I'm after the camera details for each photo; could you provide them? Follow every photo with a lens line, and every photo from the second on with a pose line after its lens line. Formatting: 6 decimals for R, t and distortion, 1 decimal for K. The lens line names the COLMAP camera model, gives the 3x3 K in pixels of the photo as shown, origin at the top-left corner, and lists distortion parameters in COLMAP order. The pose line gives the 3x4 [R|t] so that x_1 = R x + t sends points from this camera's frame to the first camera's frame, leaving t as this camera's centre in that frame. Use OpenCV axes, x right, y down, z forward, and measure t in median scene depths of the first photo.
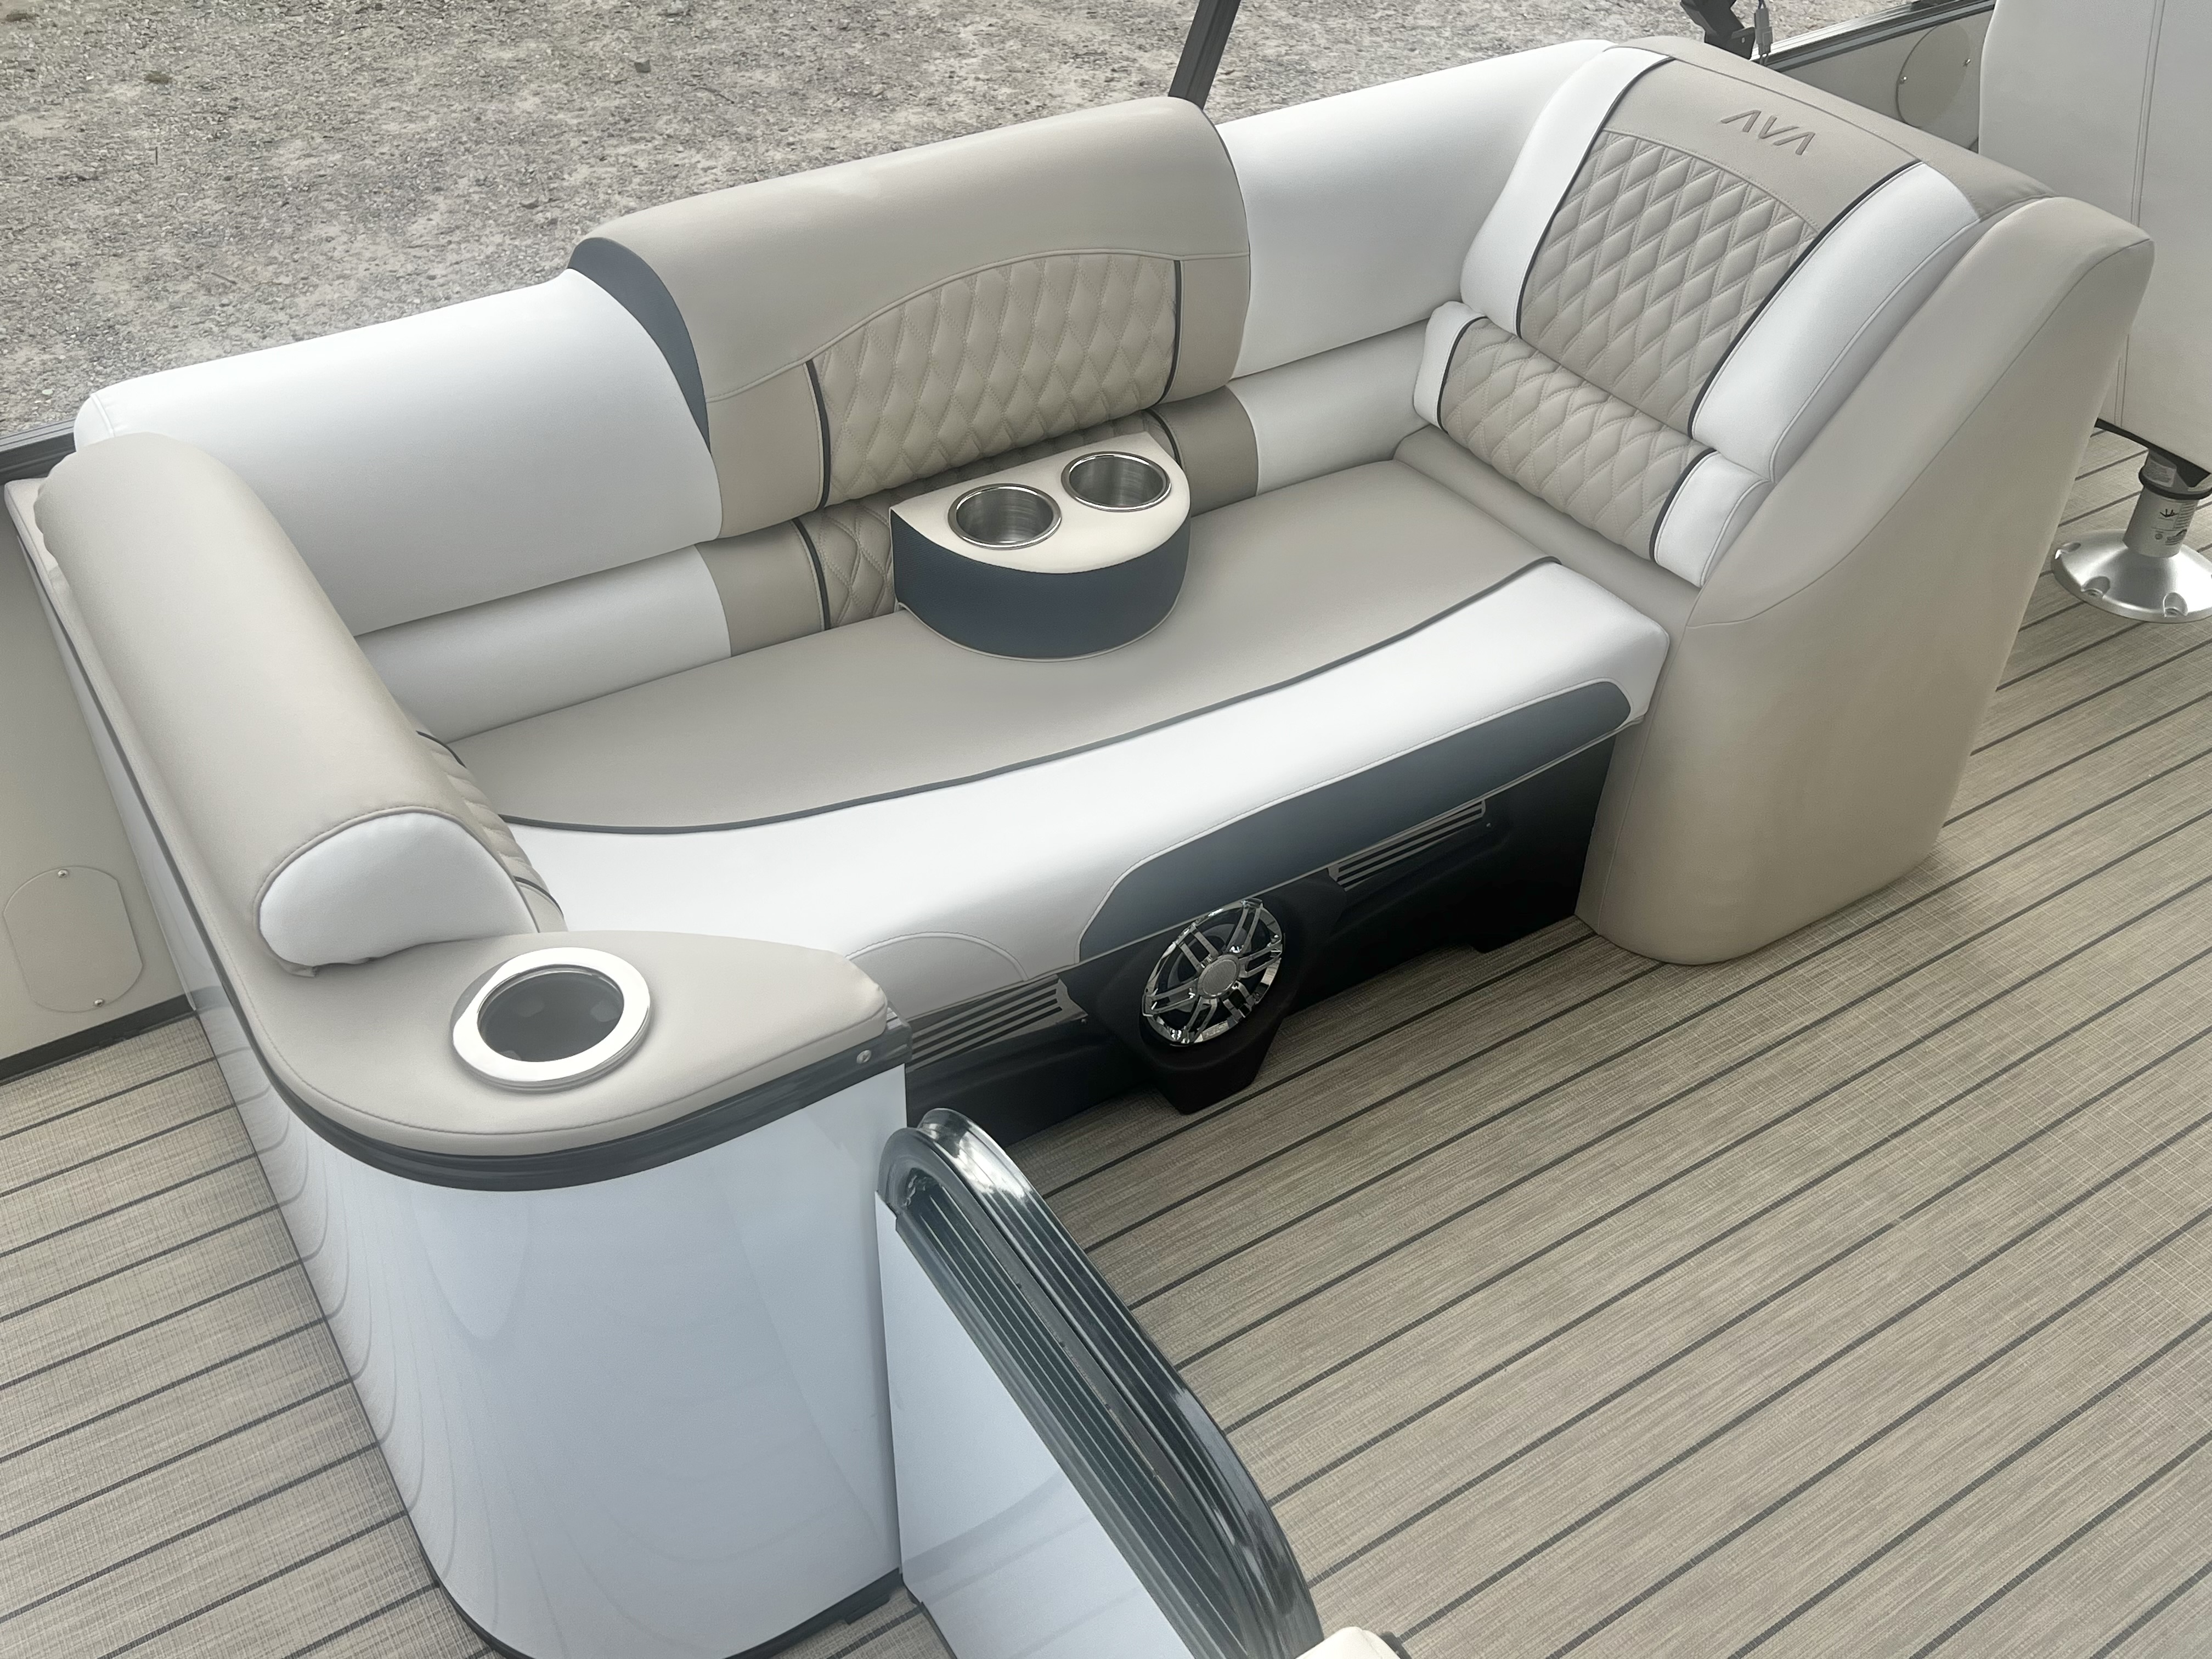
lens RADIAL K [[2045.5, 0, 1099.4], [0, 2045.5, 812.3], [0, 0, 1]] dist [0.042423, -0.031006]
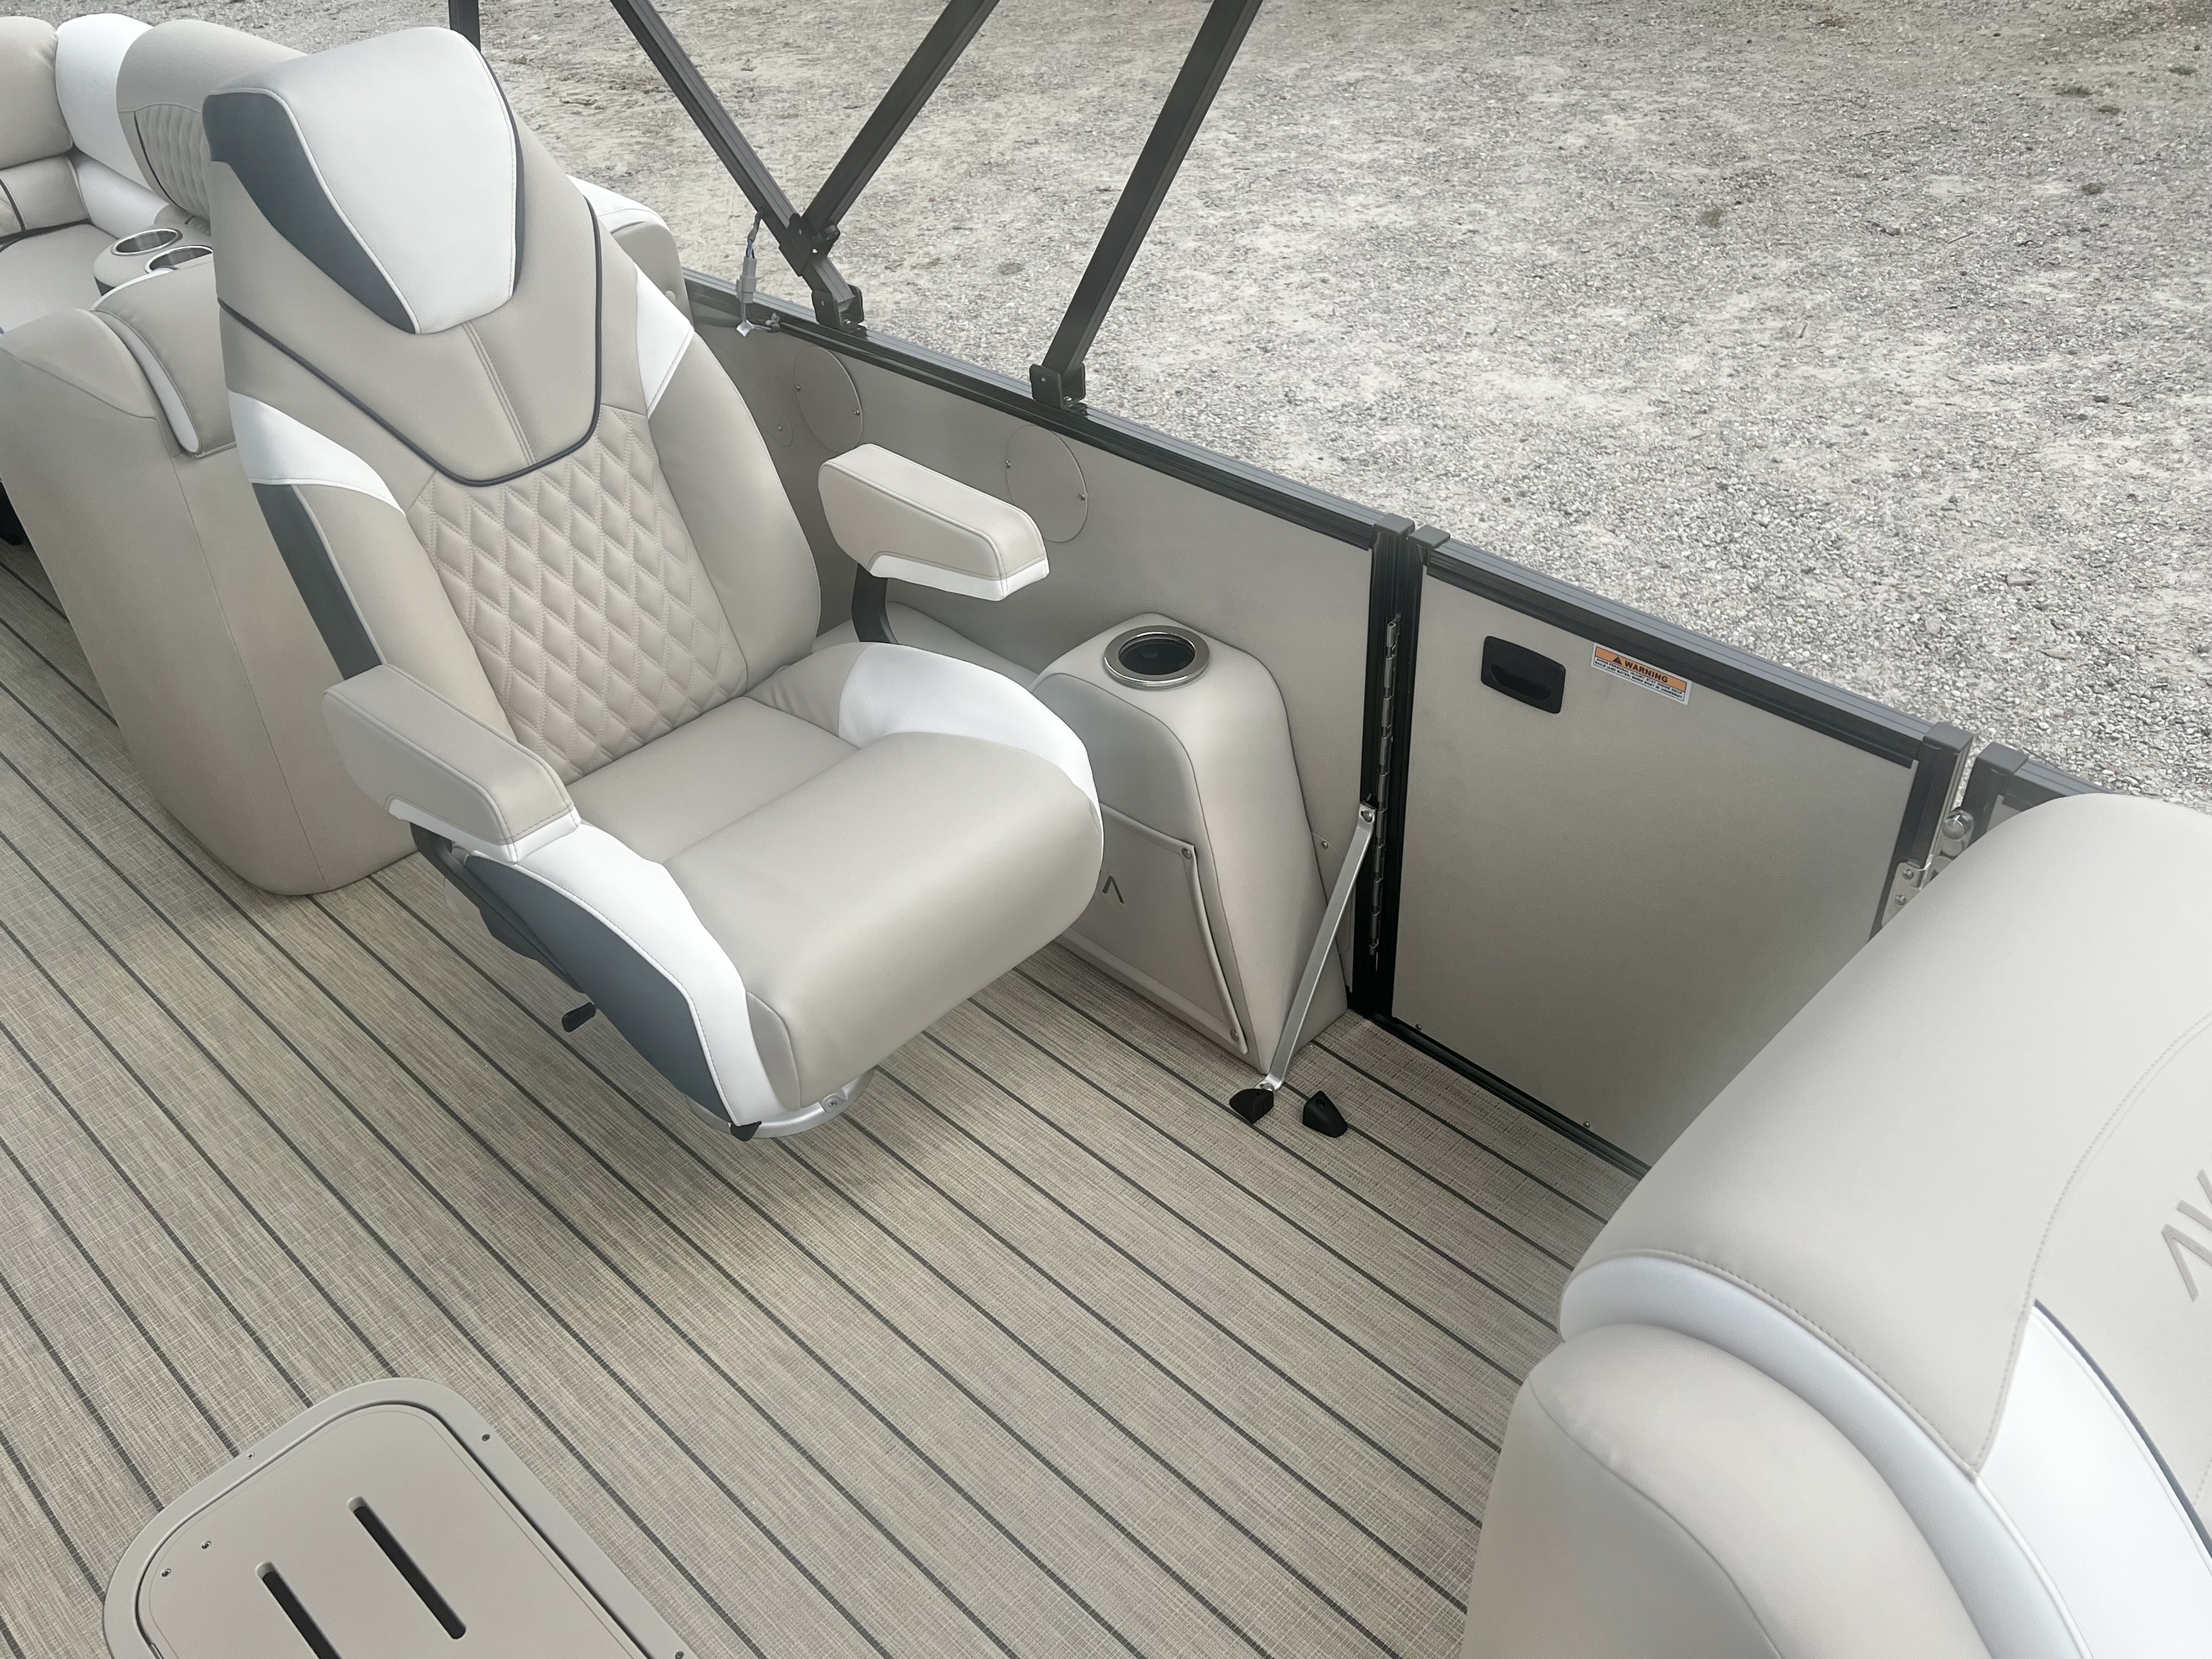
lens RADIAL K [[1871.8, 0, 1119.3], [0, 1871.8, 825.2], [0, 0, 1]] dist [0.037594, -0.024104]
pose [[0.220923, 0.574254, -0.788306, 0.418040], [-0.566491, 0.733506, 0.375575, -0.212856], [0.793903, 0.363595, 0.487357, 0.268400]]
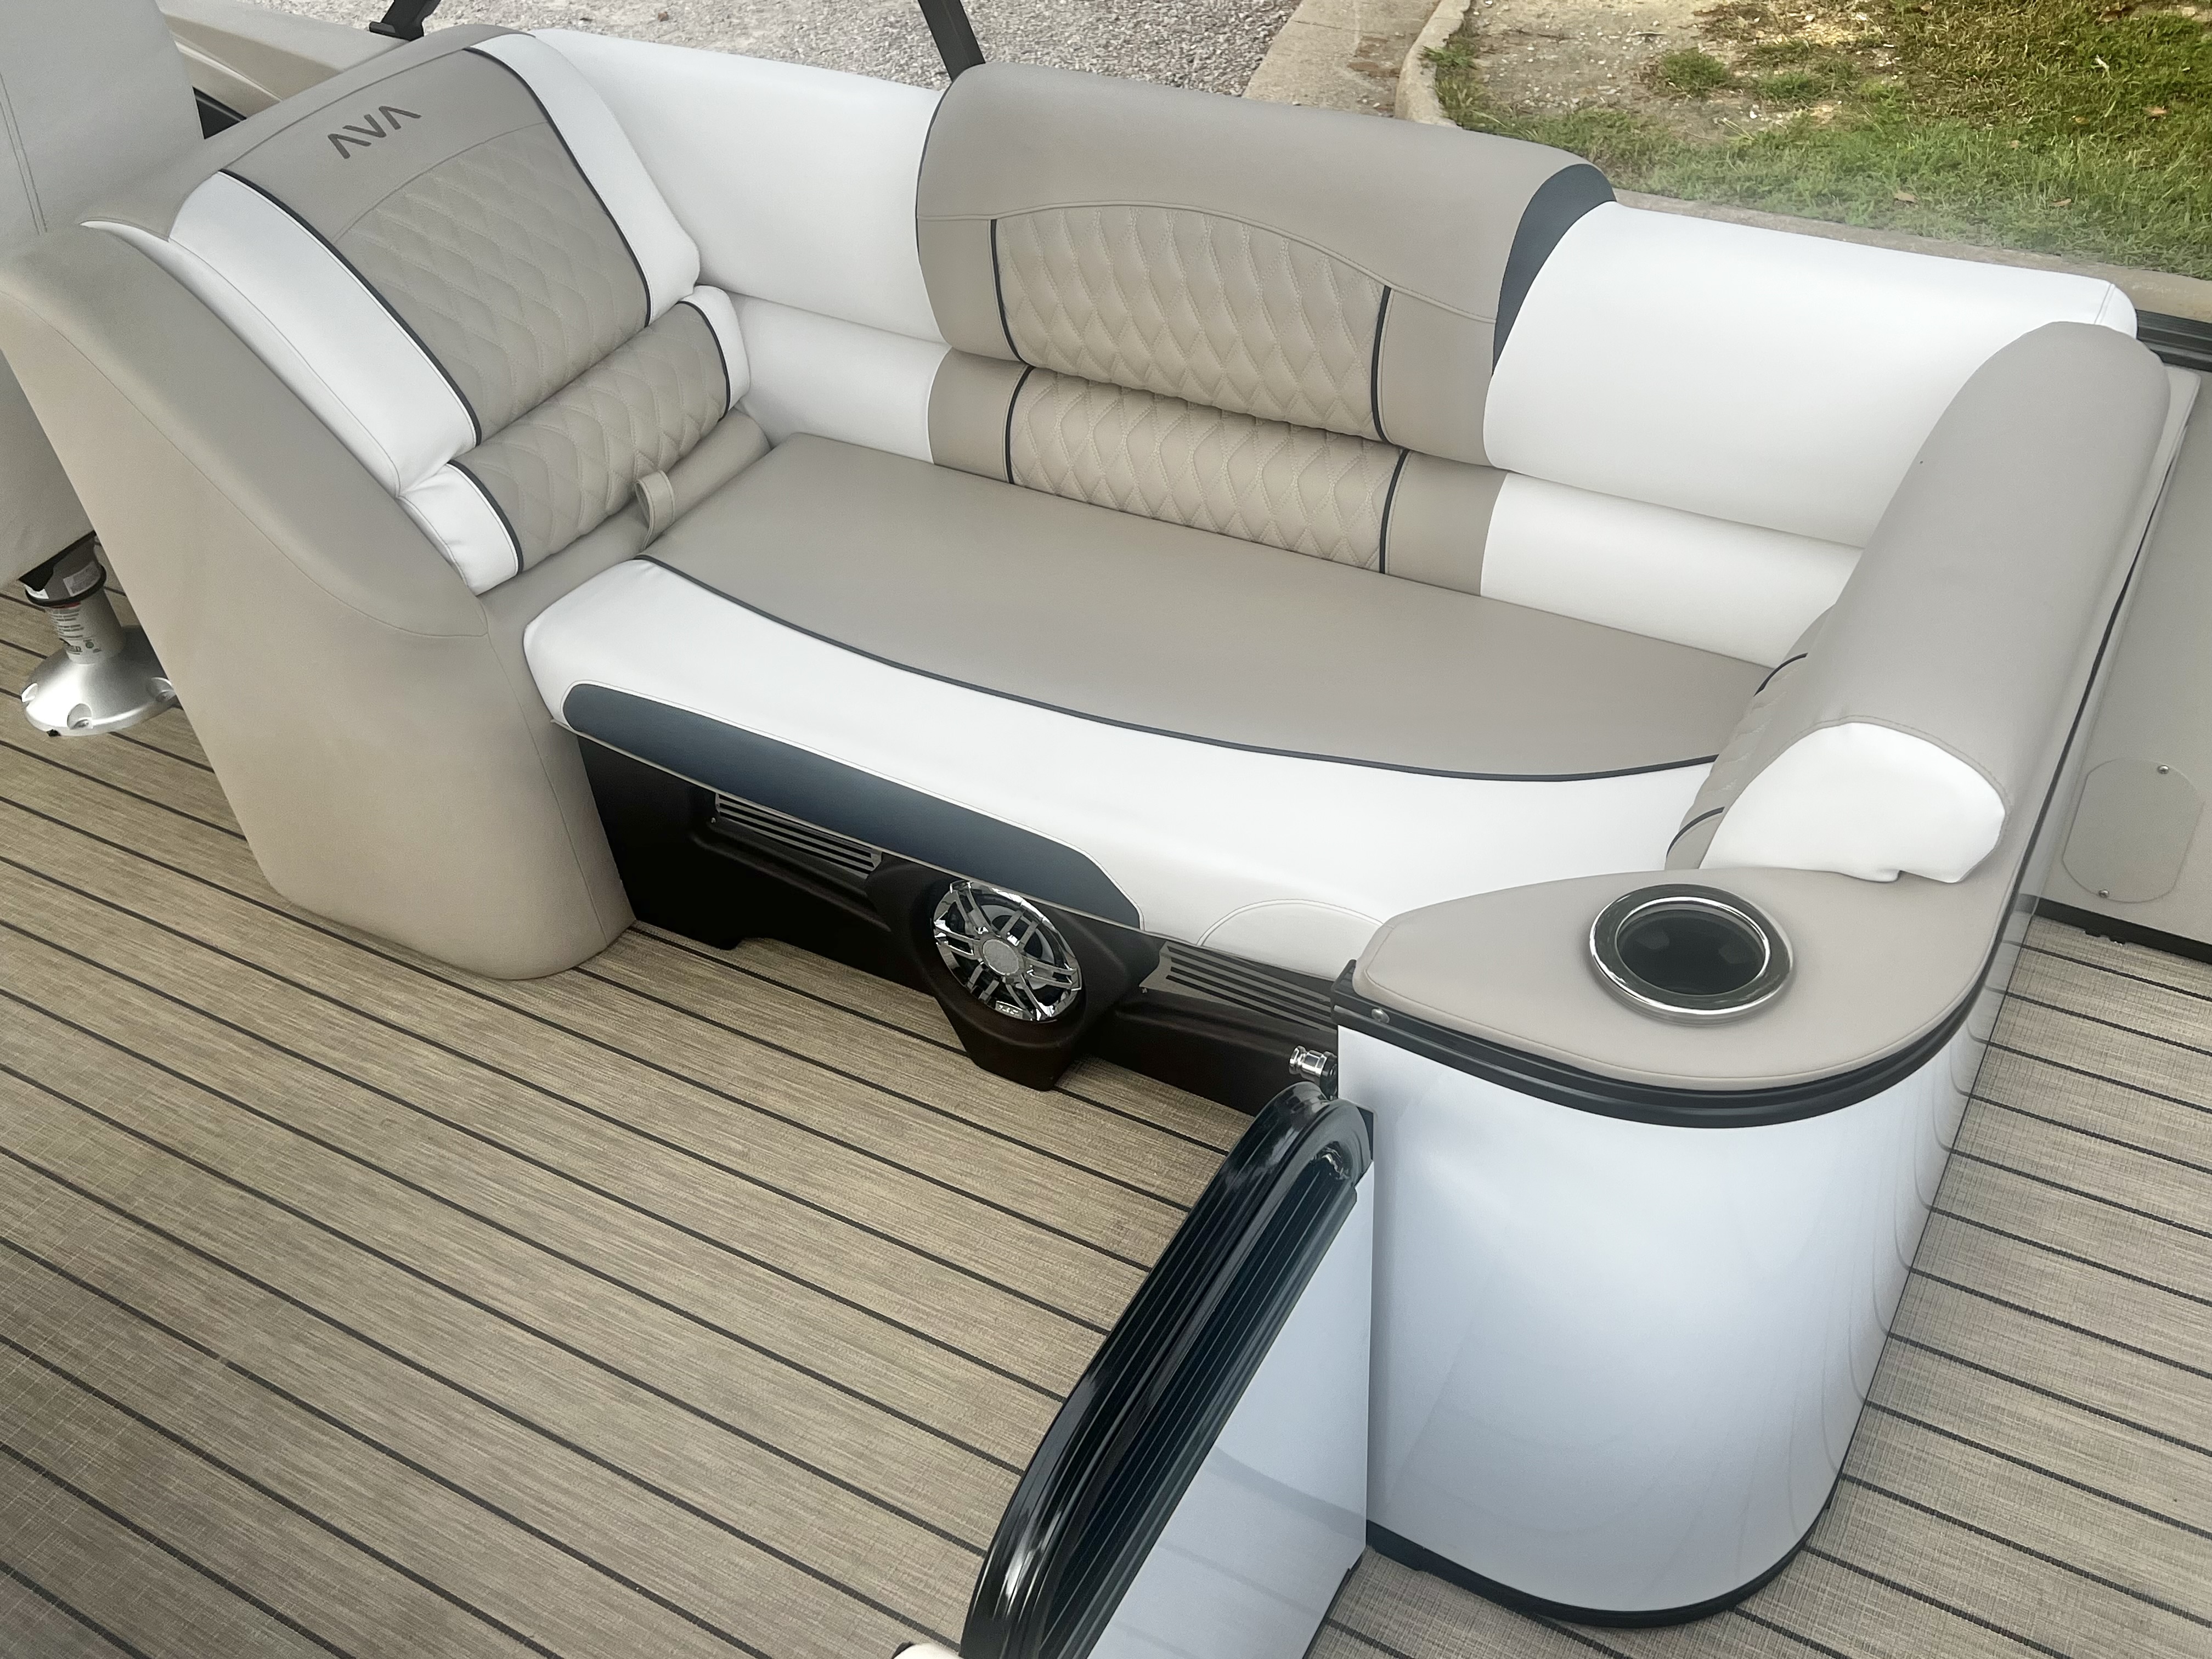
lens RADIAL K [[2045.5, 0, 1099.4], [0, 2045.5, 812.3], [0, 0, 1]] dist [0.042423, -0.031006]
pose [[-0.460161, -0.562831, 0.686638, -0.079341], [0.596078, 0.377311, 0.708750, -0.084694], [-0.657983, 0.735430, 0.161867, 0.103372]]
